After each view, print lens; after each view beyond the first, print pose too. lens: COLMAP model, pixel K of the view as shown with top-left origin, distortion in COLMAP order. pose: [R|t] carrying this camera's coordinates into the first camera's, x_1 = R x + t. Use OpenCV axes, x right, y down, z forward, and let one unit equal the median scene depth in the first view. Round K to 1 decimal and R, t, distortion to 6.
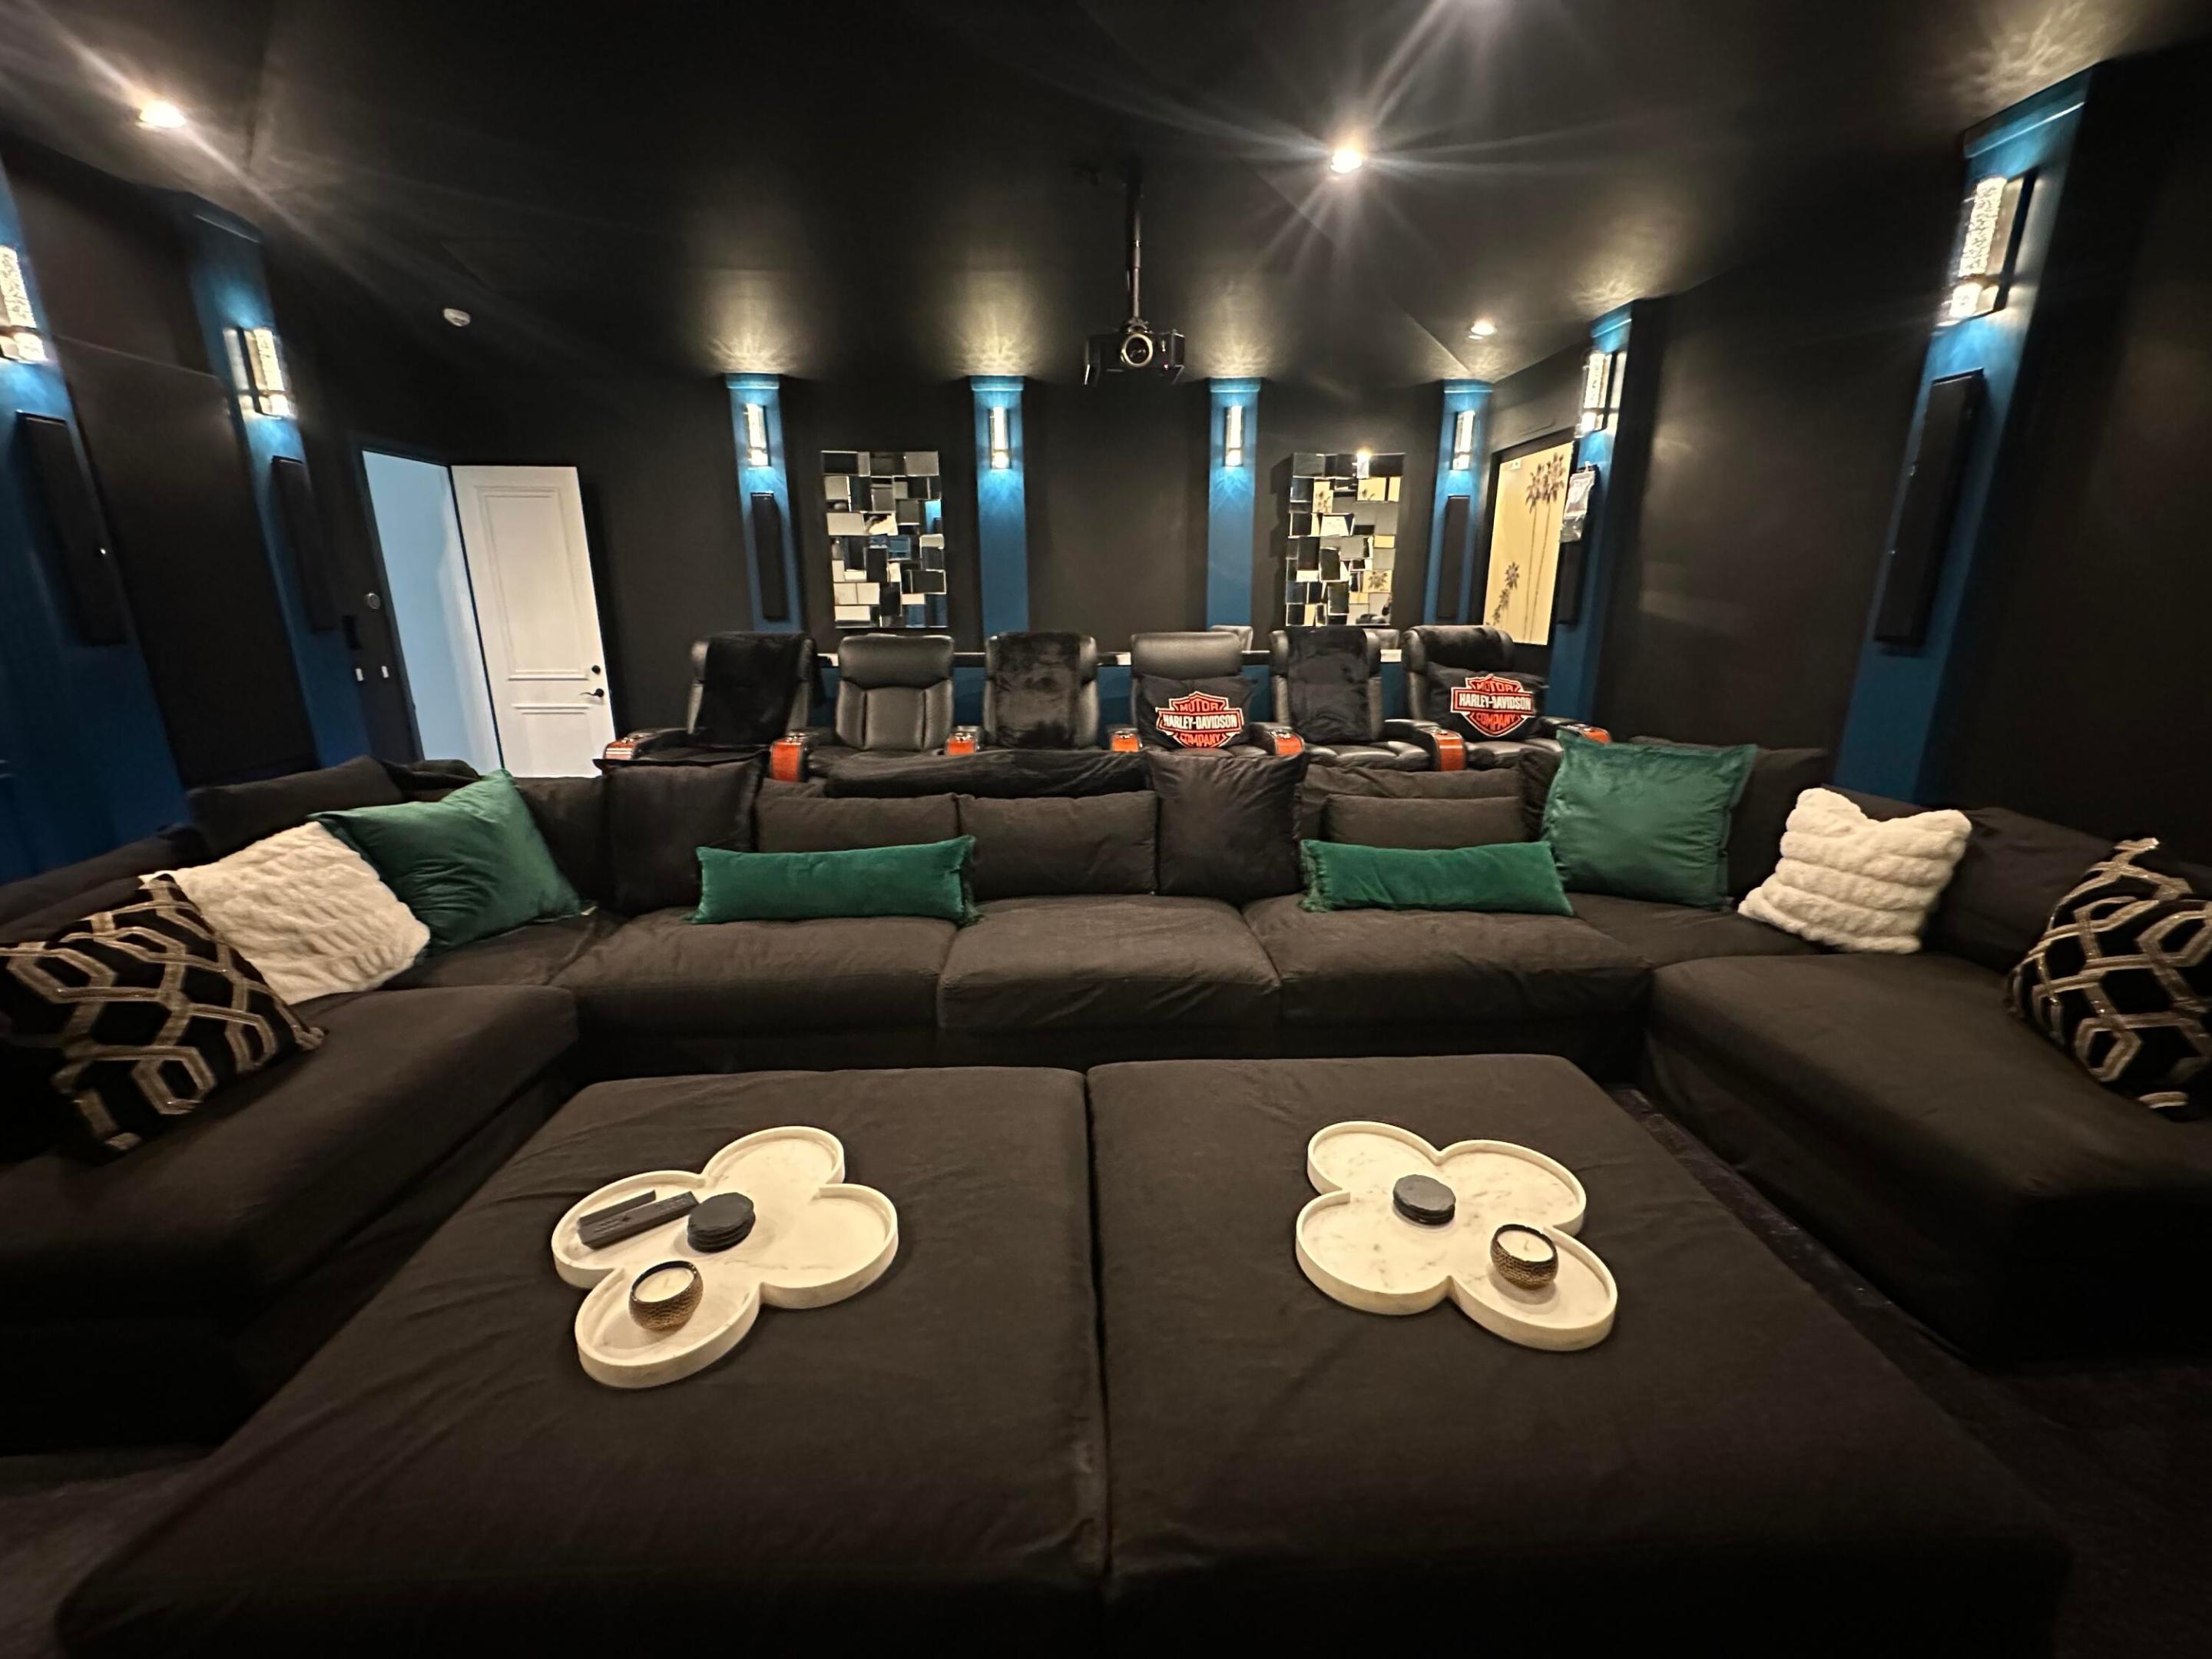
lens RADIAL K [[884.4, 0, 1122.1], [0, 884.4, 838.5], [0, 0, 1]] dist [-0.006690, 0.001883]
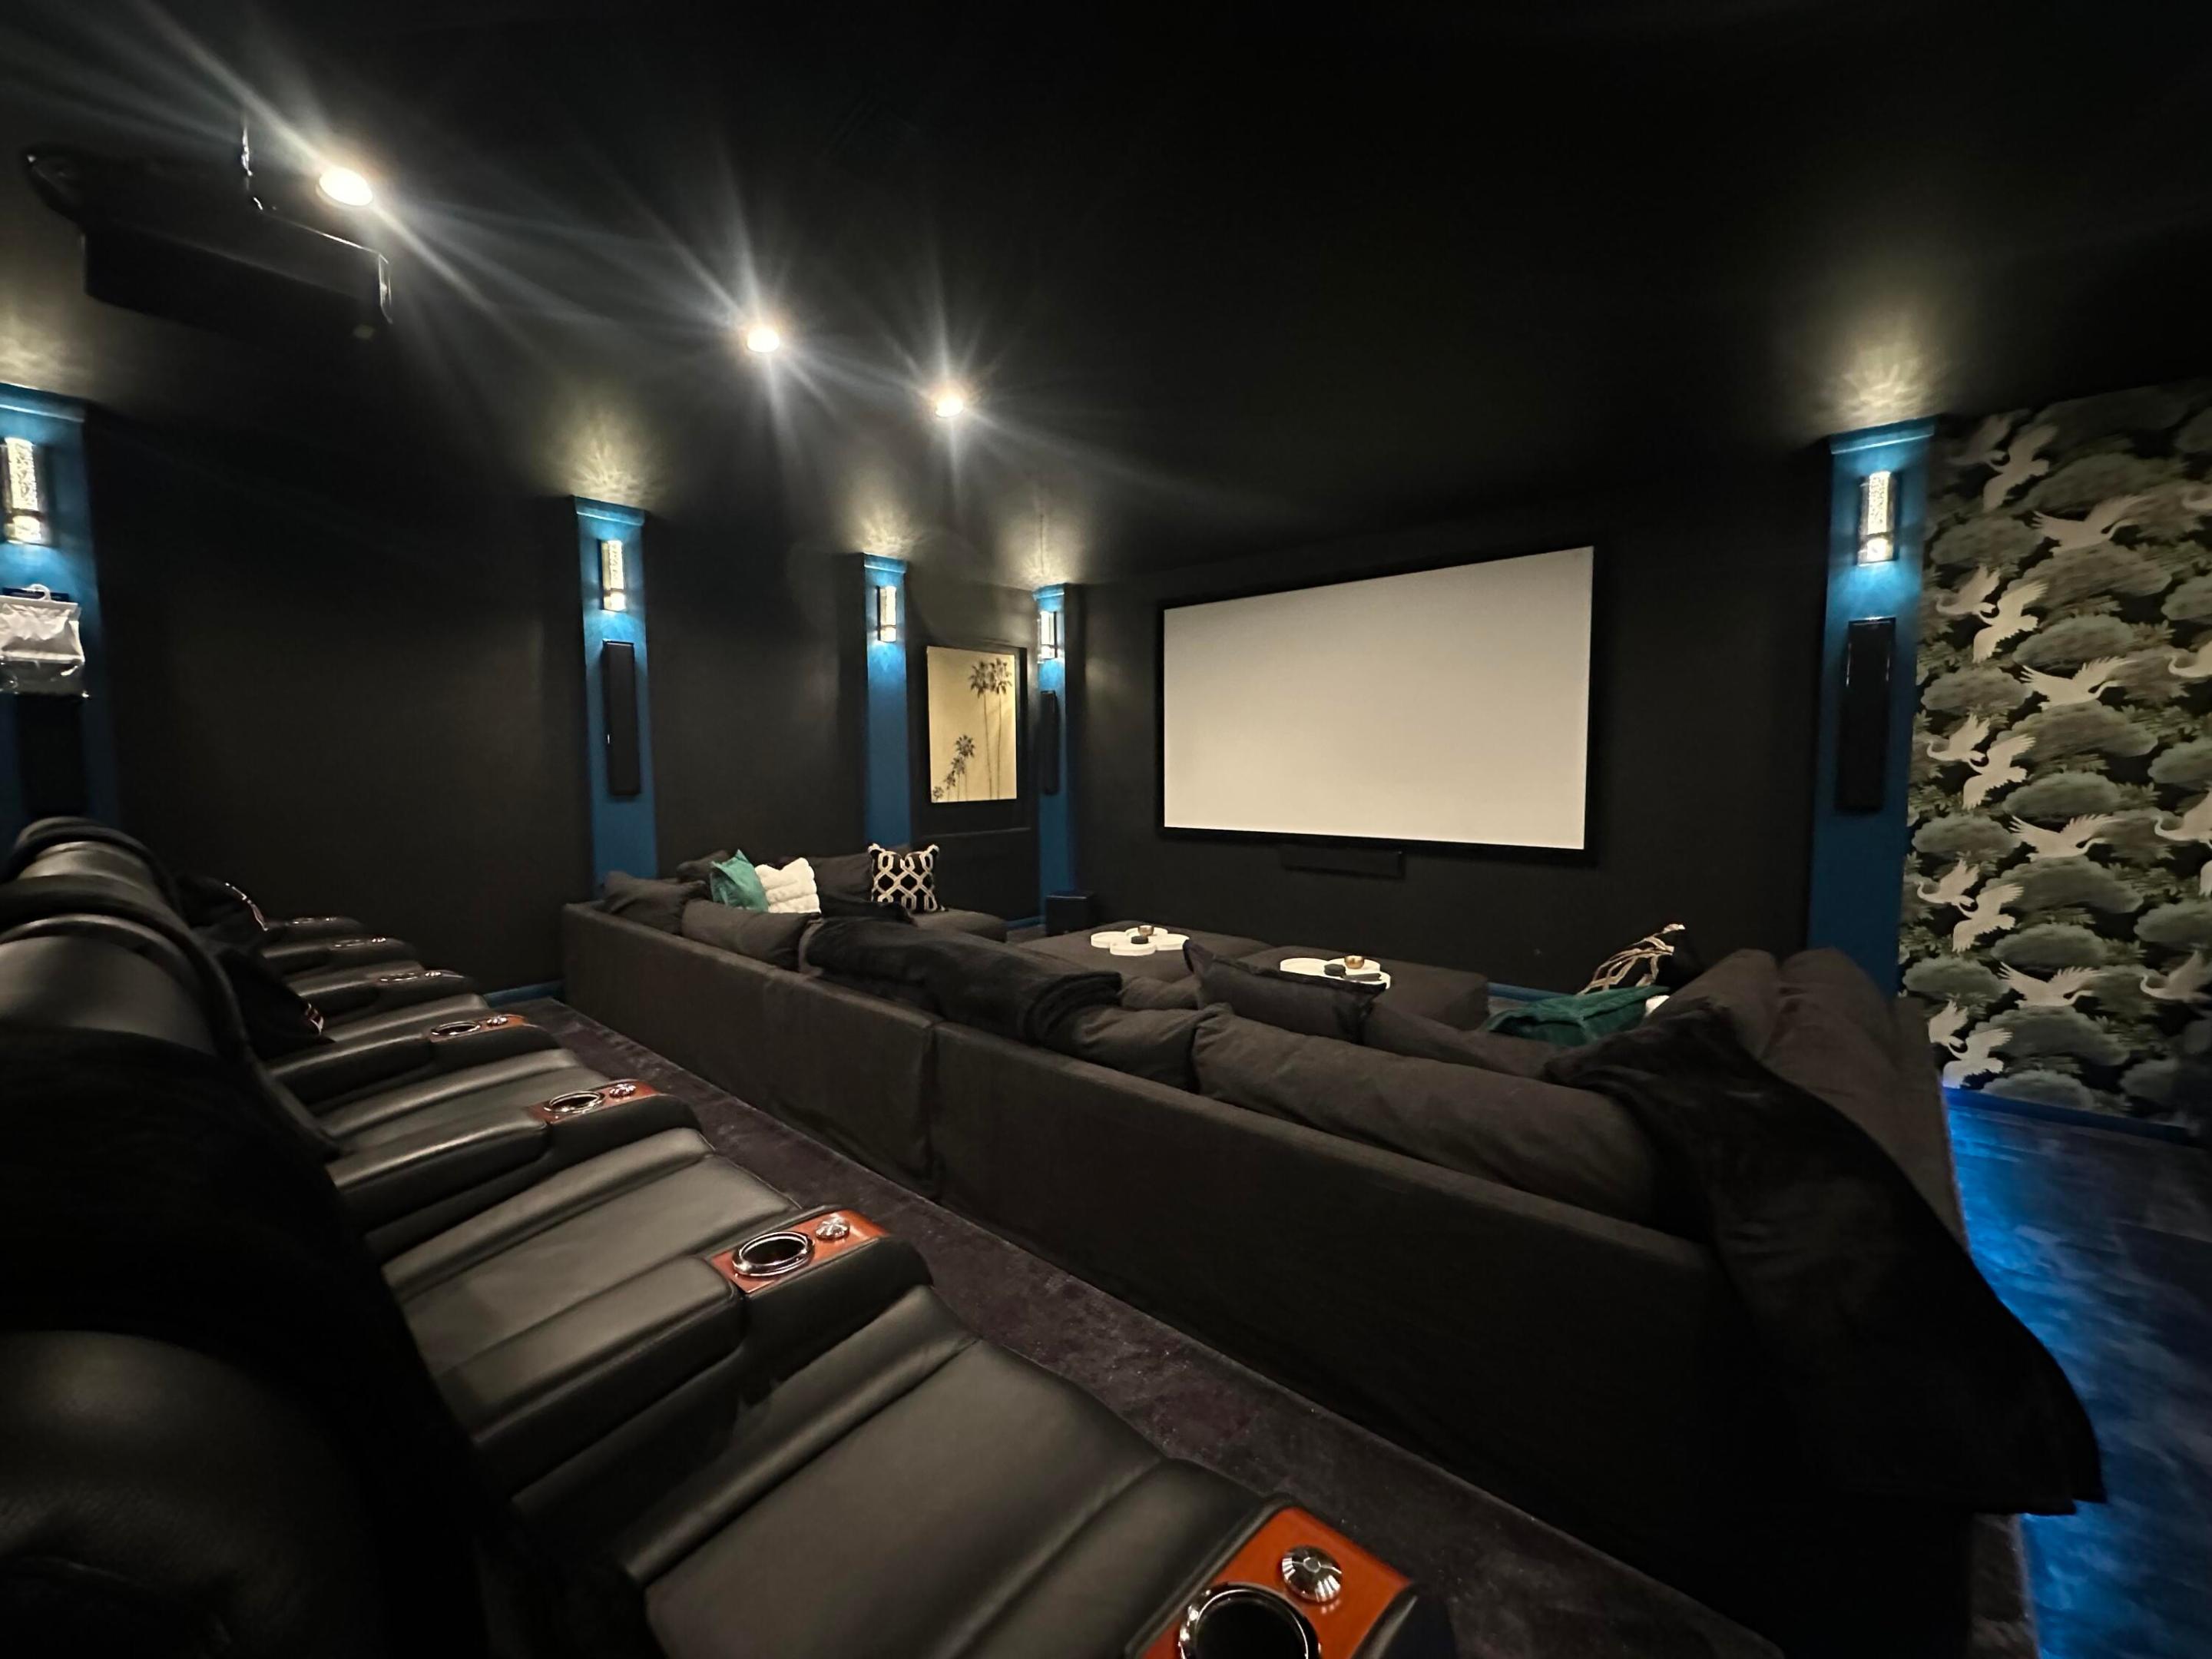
lens RADIAL K [[884.4, 0, 1116.4], [0, 884.4, 834.8], [0, 0, 1]] dist [-0.006690, 0.001883]
pose [[-0.705170, -0.044510, 0.707640, -0.606270], [0.200611, 0.944723, 0.259333, -0.247932], [-0.680067, 0.324834, -0.657261, 0.948668]]
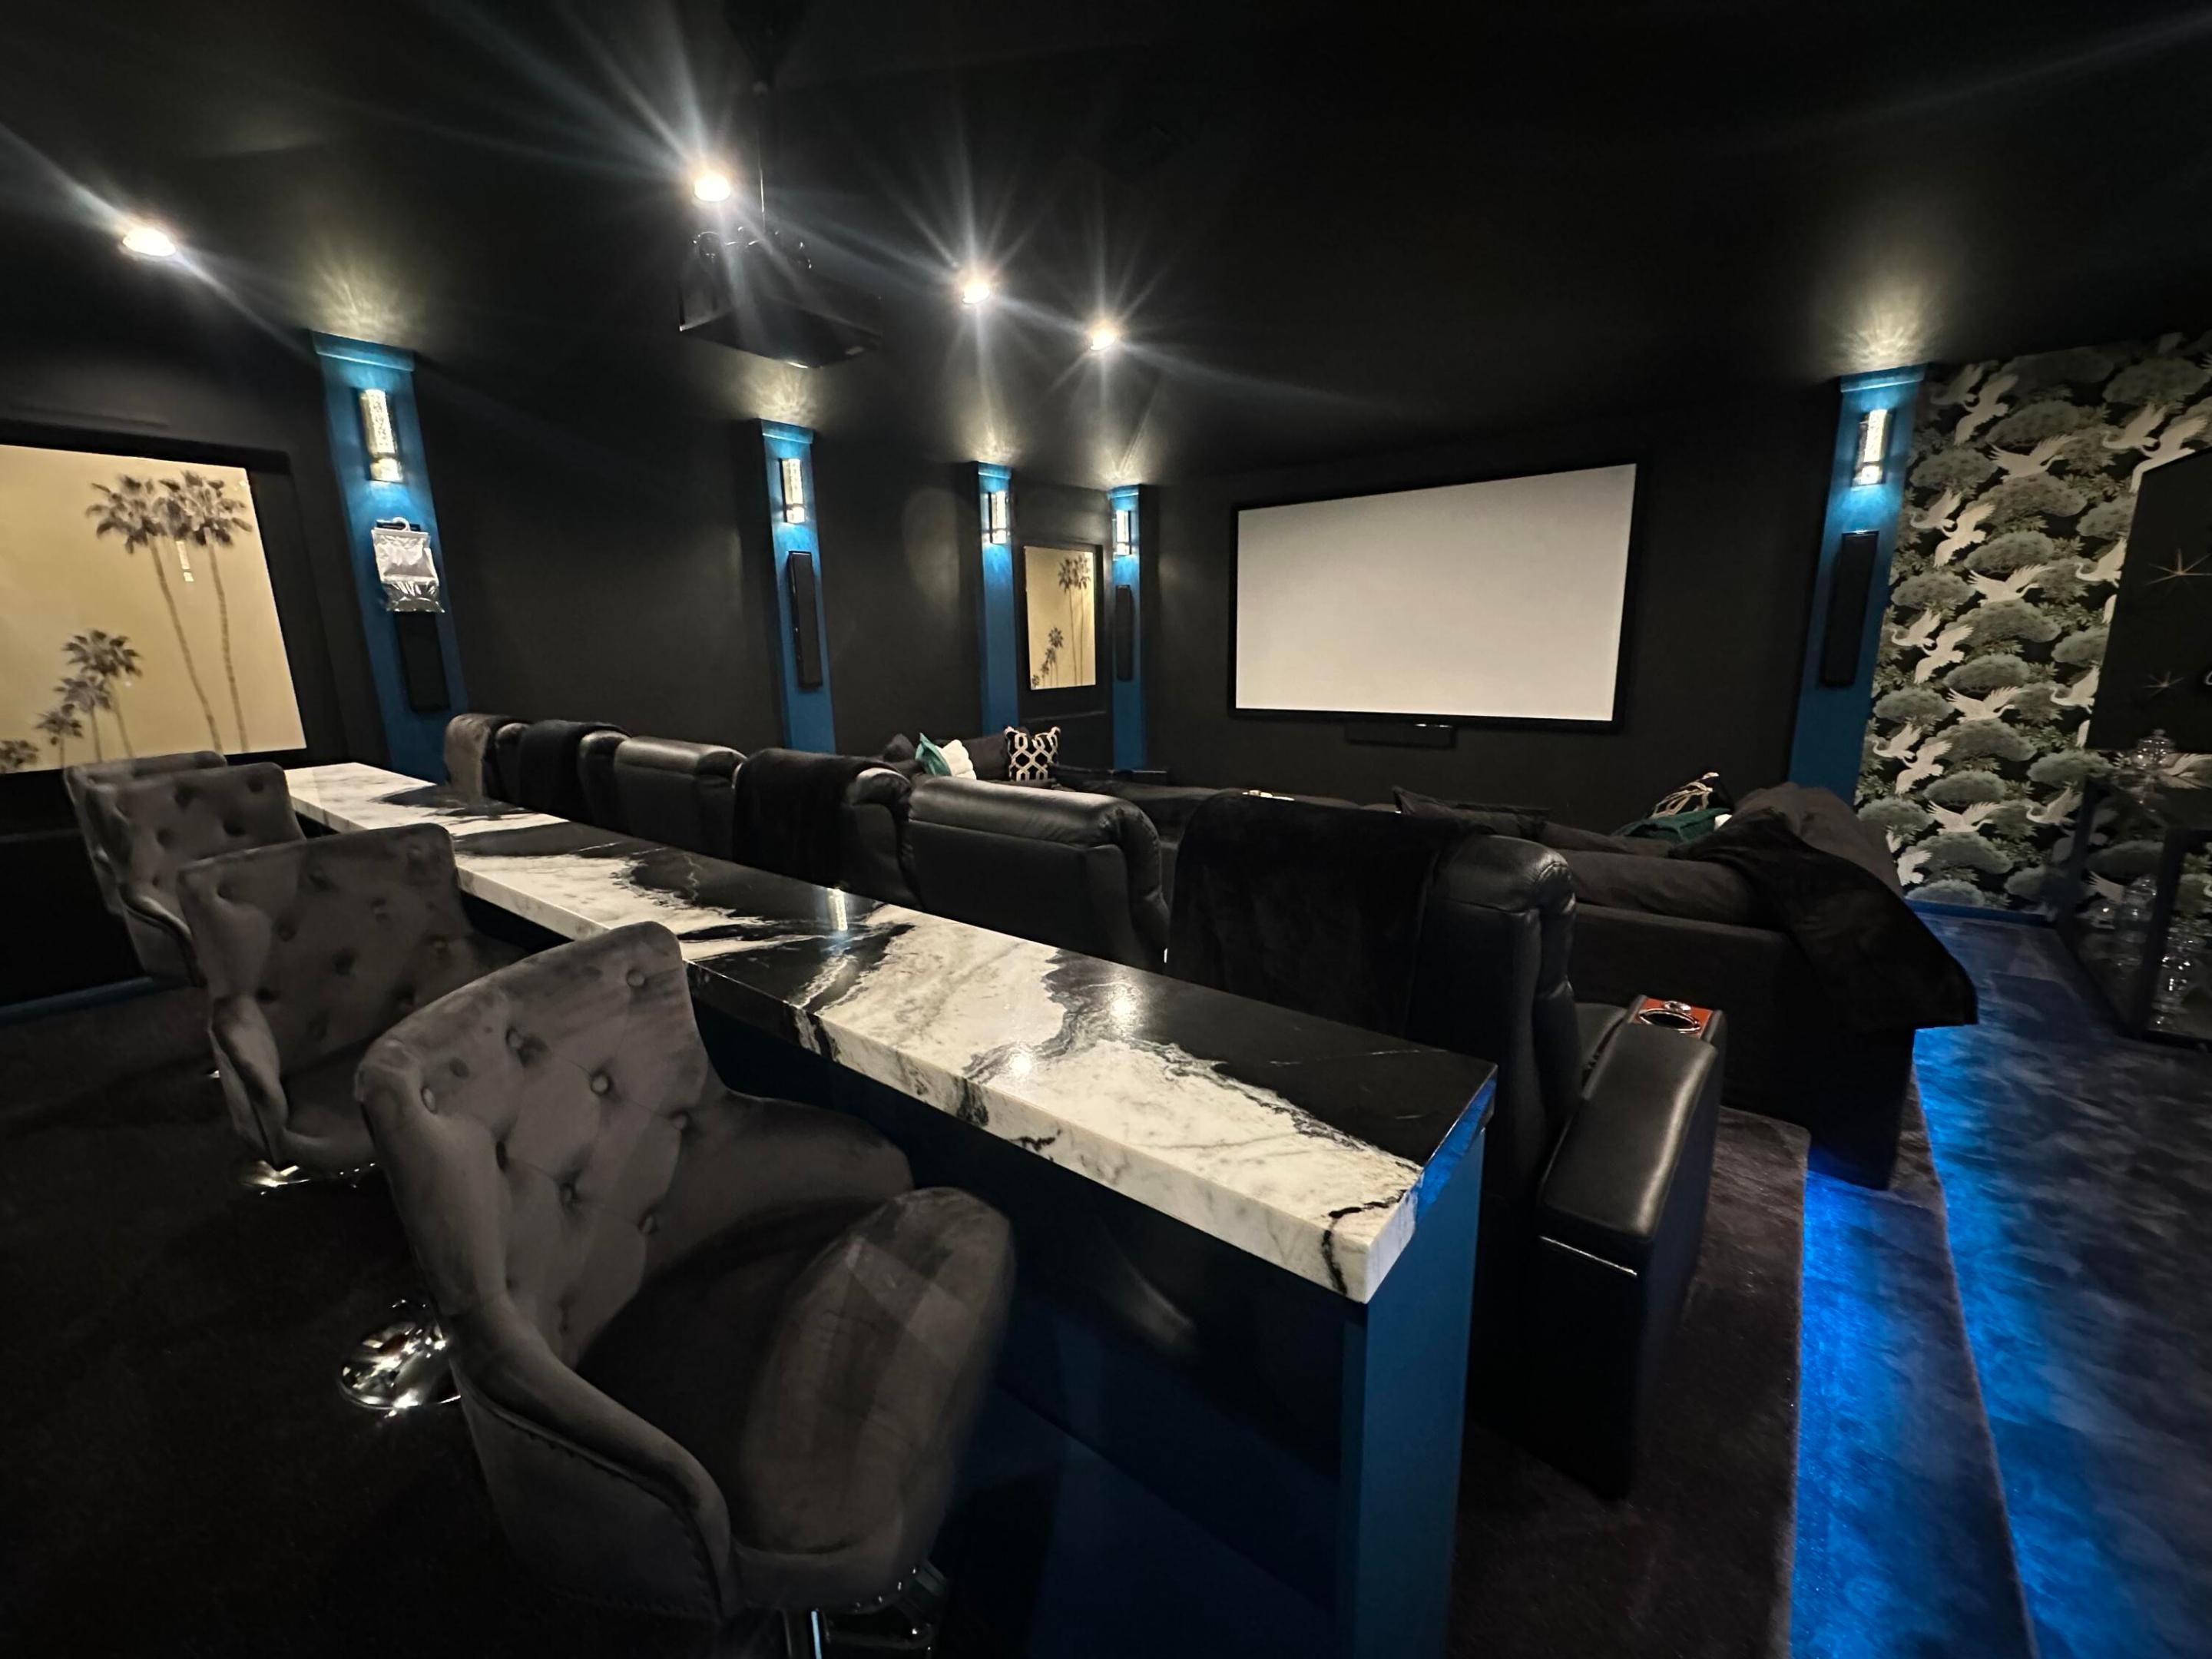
lens RADIAL K [[884.4, 0, 1115.0], [0, 884.4, 836.8], [0, 0, 1]] dist [-0.006690, 0.001883]
pose [[-0.741980, -0.121631, 0.659296, -0.589011], [0.202551, 0.896778, 0.393397, -0.347589], [-0.639092, 0.425434, -0.640755, 1.242156]]
